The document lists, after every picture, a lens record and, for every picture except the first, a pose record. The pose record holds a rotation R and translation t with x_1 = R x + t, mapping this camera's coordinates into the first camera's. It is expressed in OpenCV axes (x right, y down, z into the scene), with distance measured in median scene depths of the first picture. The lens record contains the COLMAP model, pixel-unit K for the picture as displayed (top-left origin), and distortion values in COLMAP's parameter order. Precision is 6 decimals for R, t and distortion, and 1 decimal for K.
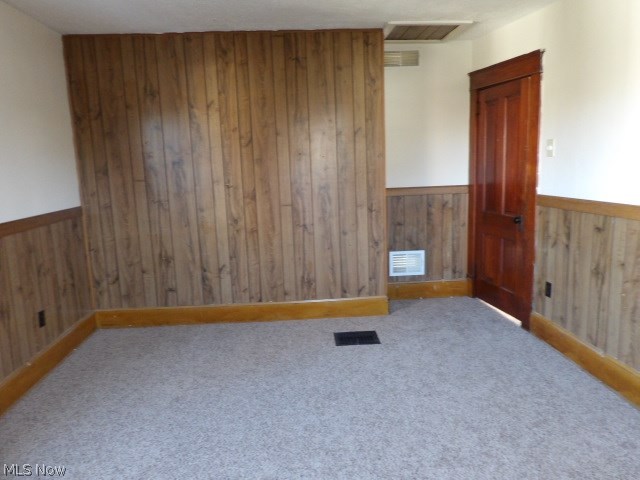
lens RADIAL K [[450.4, 0, 319.0], [0, 450.4, 233.8], [0, 0, 1]] dist [-0.035314, 0.017672]
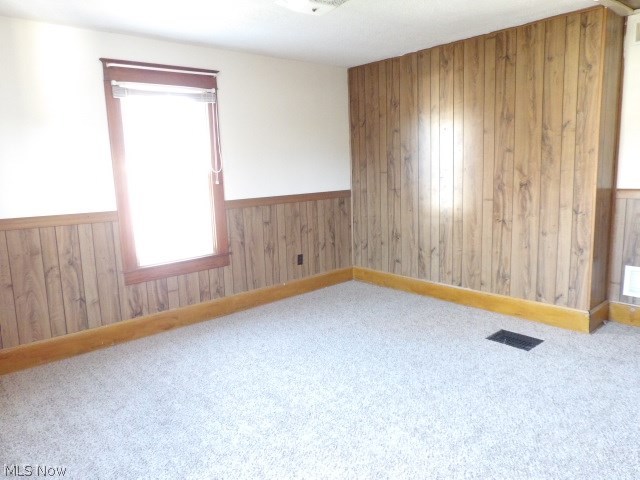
lens RADIAL K [[450.4, 0, 315.8], [0, 450.4, 233.1], [0, 0, 1]] dist [-0.035314, 0.017672]
pose [[0.611440, 0.128232, -0.780831, 0.523823], [-0.108560, 0.991045, 0.077745, -0.025151], [0.783809, 0.037231, 0.619886, 0.047703]]
